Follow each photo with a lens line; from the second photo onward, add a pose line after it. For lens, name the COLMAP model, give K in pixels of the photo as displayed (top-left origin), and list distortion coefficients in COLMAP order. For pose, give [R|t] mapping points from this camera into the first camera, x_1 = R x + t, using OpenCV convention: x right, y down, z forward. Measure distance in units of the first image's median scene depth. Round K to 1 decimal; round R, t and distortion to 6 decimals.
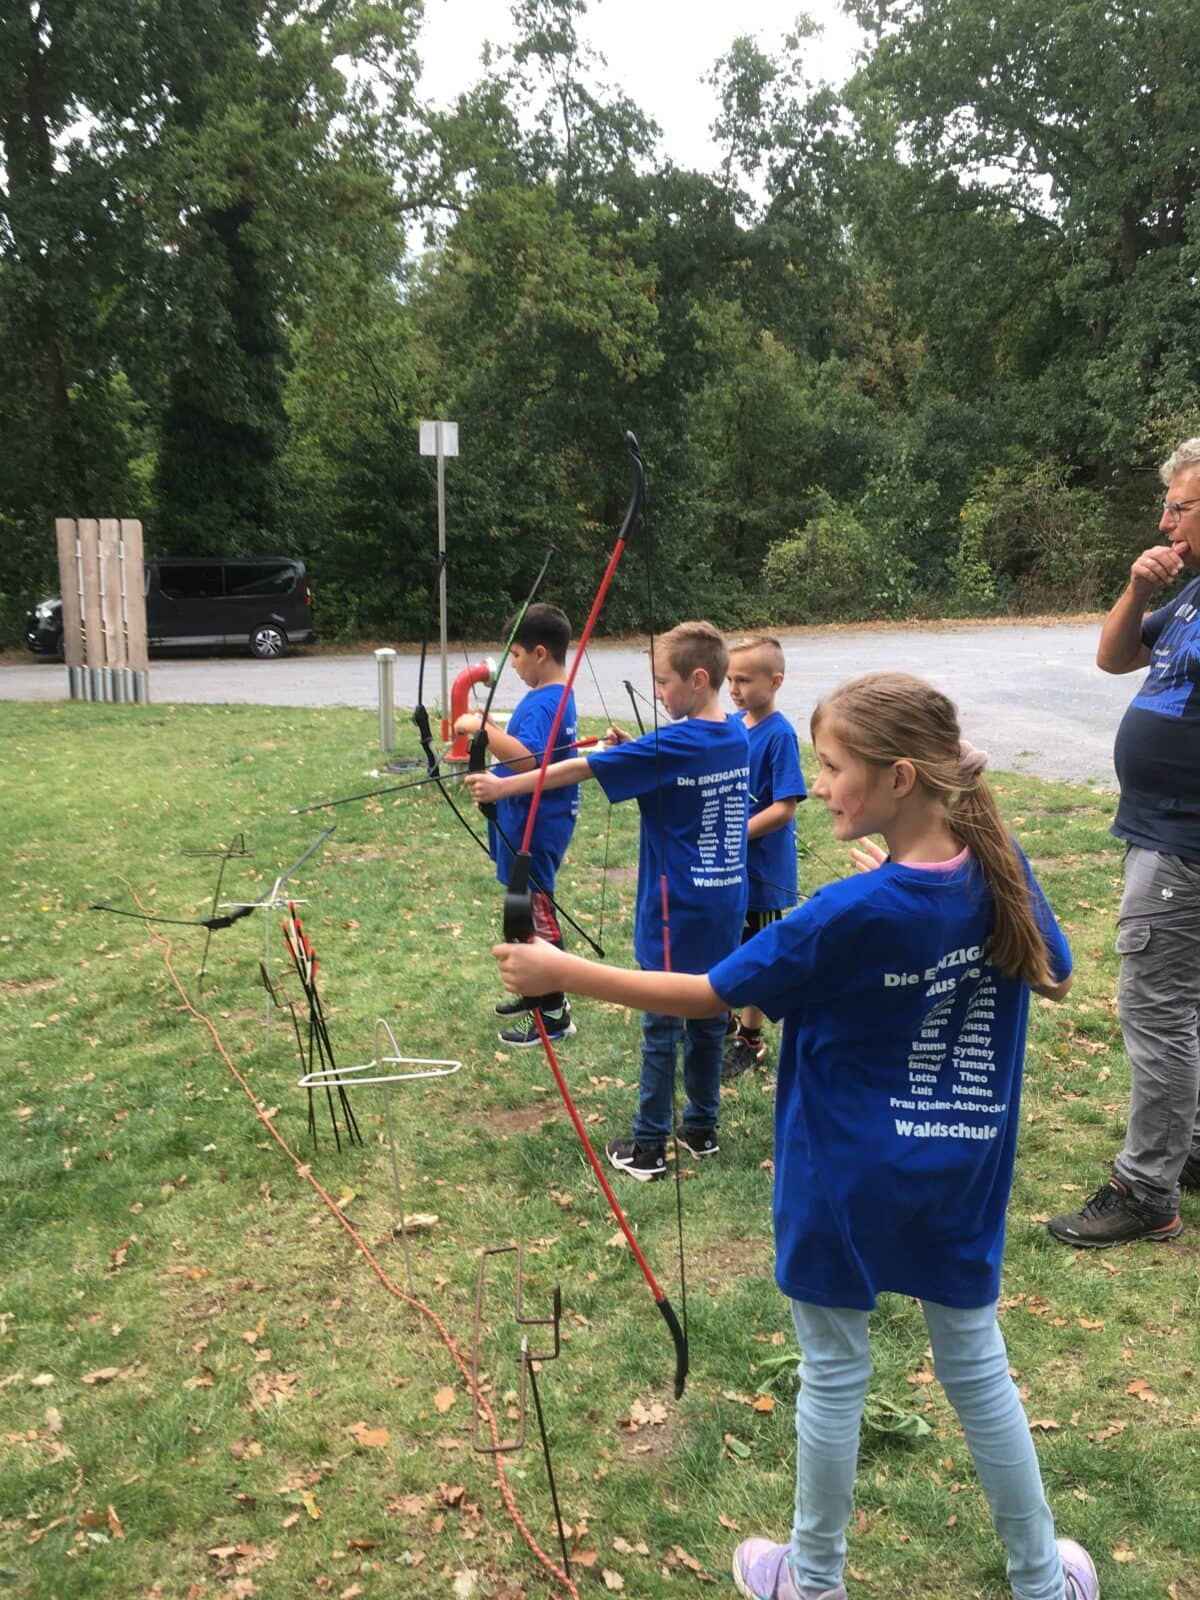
lens RADIAL K [[1350.4, 0, 600.1], [0, 1350.4, 806.9], [0, 0, 1]] dist [0.071378, -0.092408]
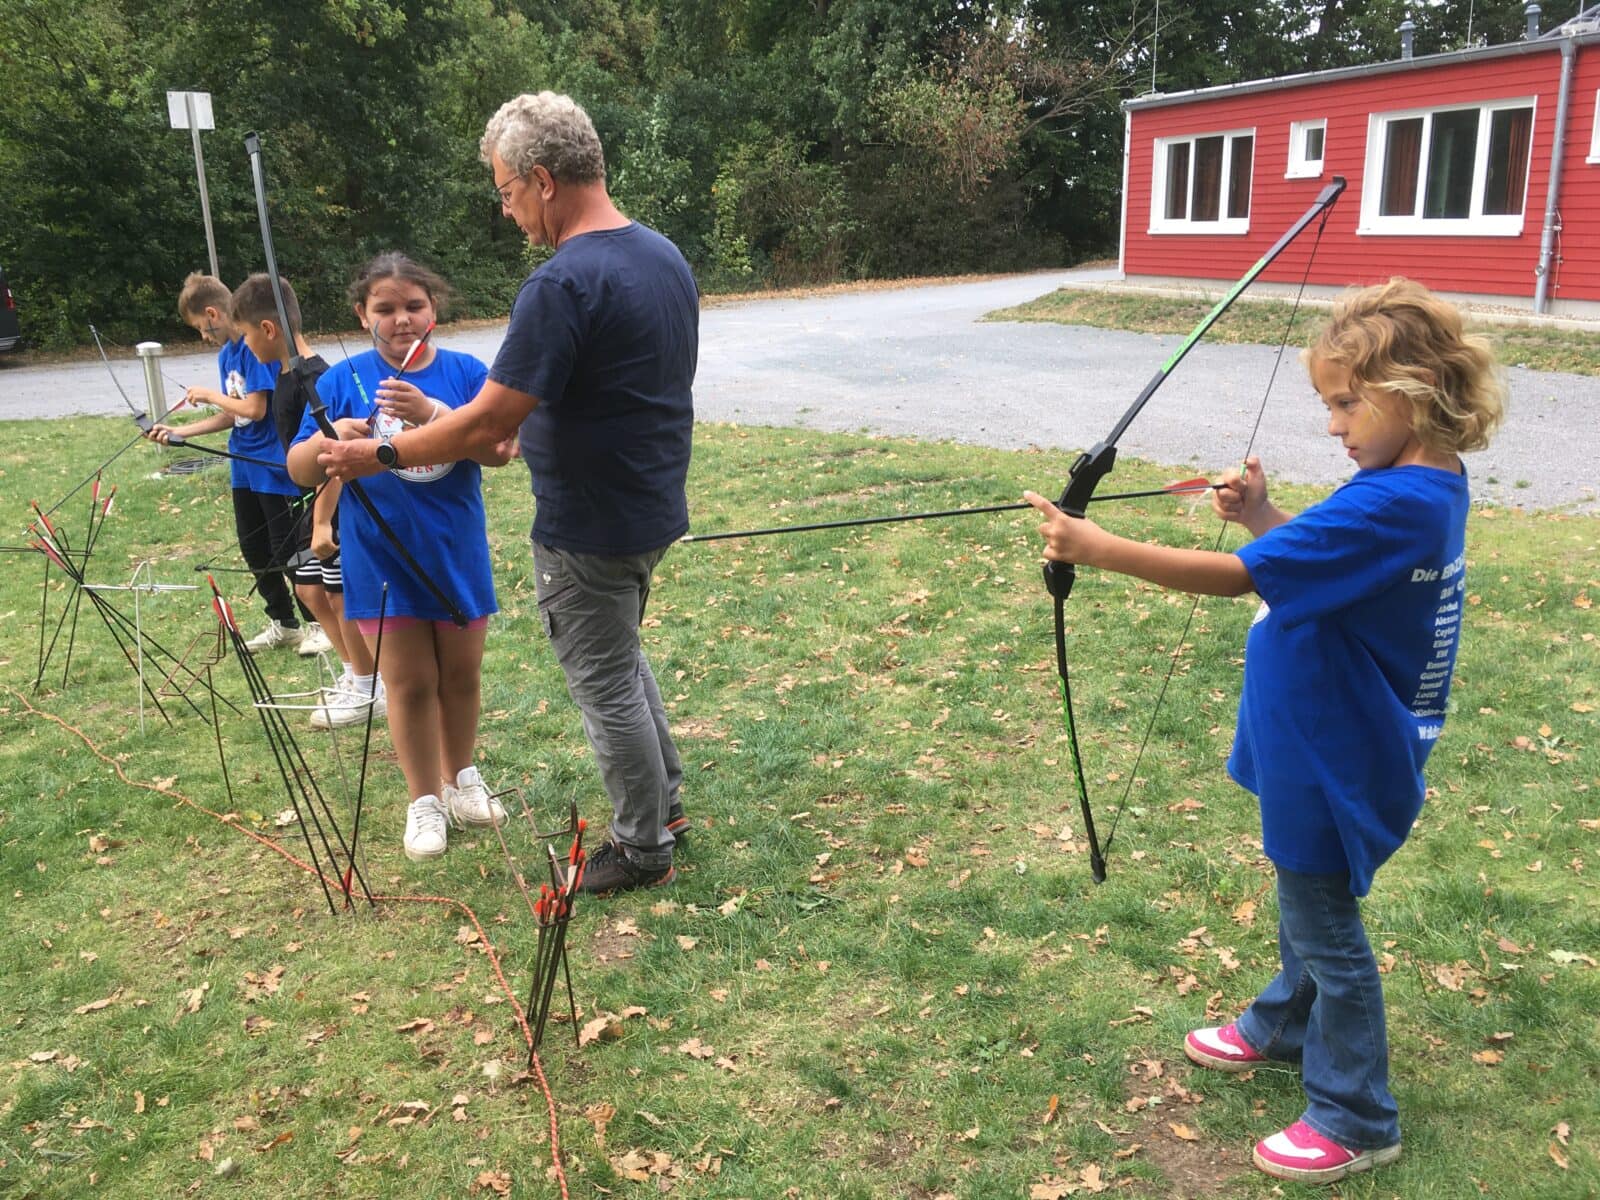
lens RADIAL K [[1350.4, 0, 799.0], [0, 1350.4, 604.7], [0, 0, 1]] dist [0.071378, -0.092408]
pose [[0.949016, -0.114720, 0.293613, -0.010741], [0.090986, 0.991472, 0.093300, 0.005372], [-0.301812, -0.061828, 0.951360, -0.014700]]
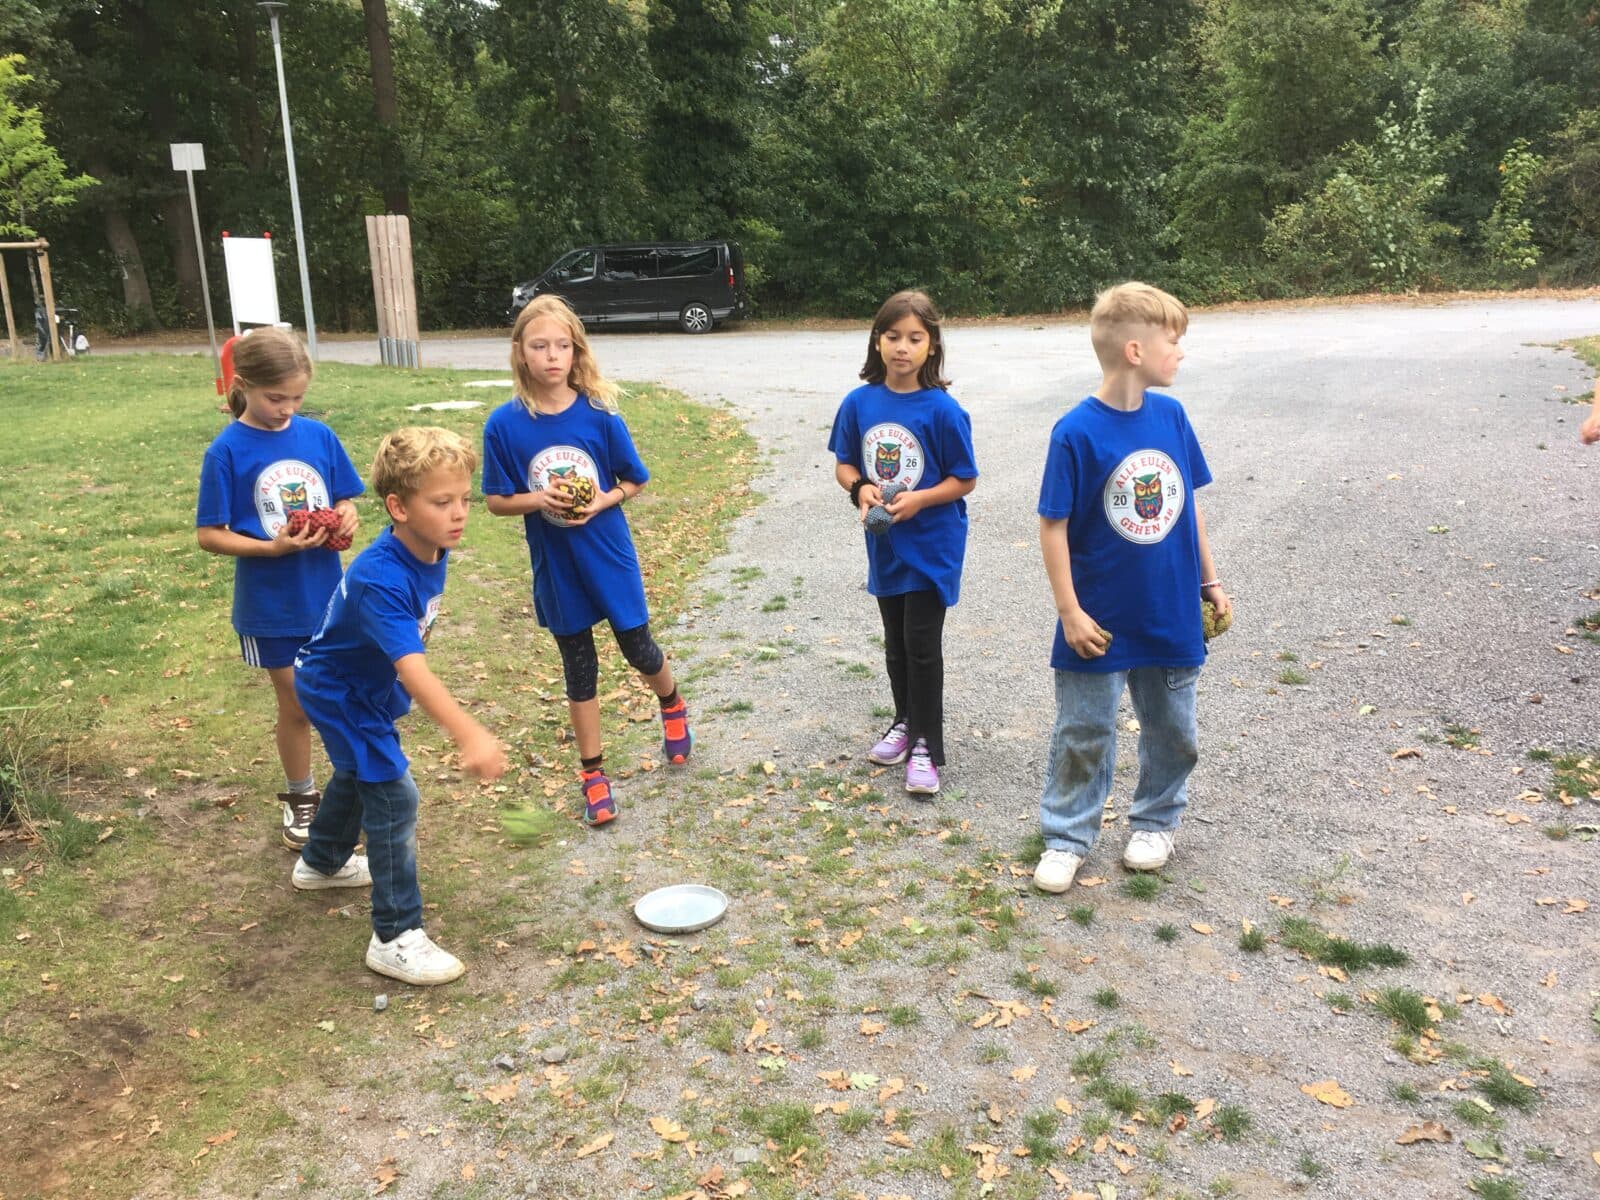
lens RADIAL K [[1350.4, 0, 815.2], [0, 1350.4, 590.4], [0, 0, 1]] dist [0.071378, -0.092408]
pose [[0.909785, 0.083700, -0.406554, 0.284086], [-0.052030, 0.994729, 0.088357, -0.002346], [0.411807, -0.059233, 0.909344, 0.013156]]
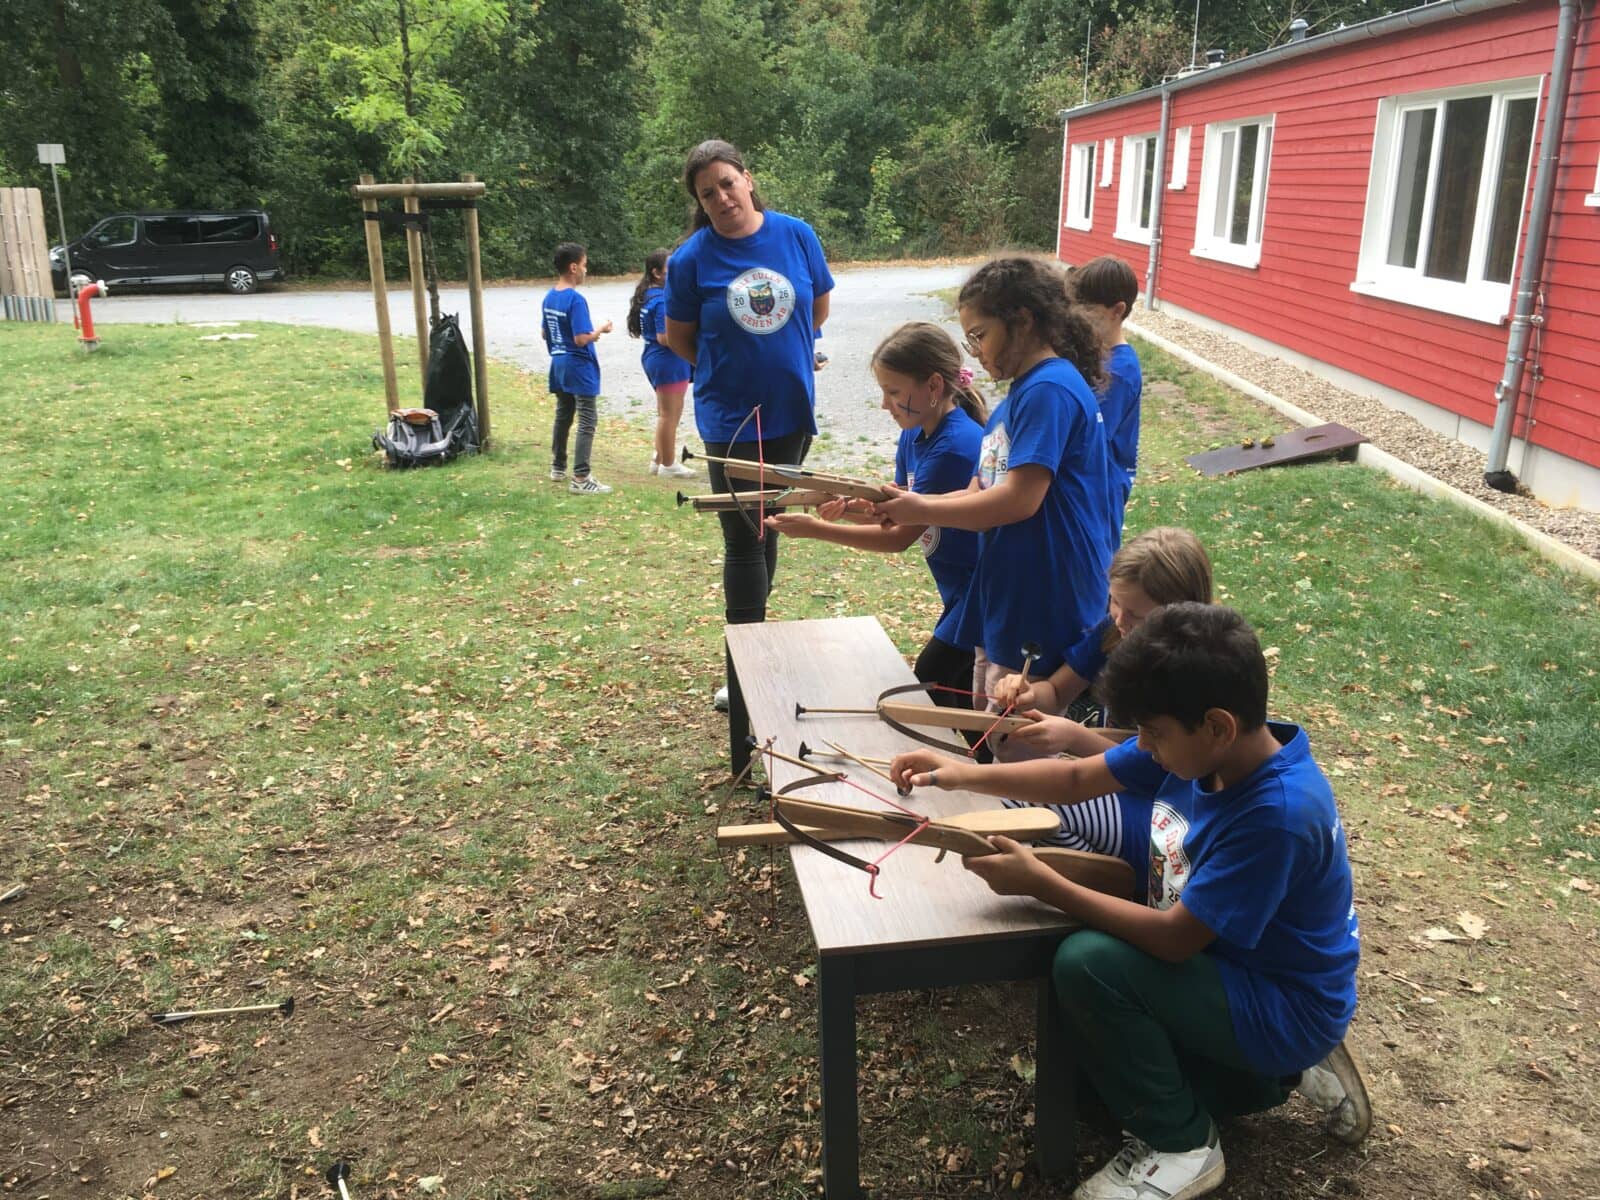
lens RADIAL K [[1350.4, 0, 792.2], [0, 1350.4, 586.0], [0, 0, 1]] dist [0.071378, -0.092408]
pose [[0.999810, -0.000961, -0.019482, 0.253857], [0.002815, 0.995441, 0.095340, 0.035073], [0.019302, -0.095377, 0.995254, -0.231181]]
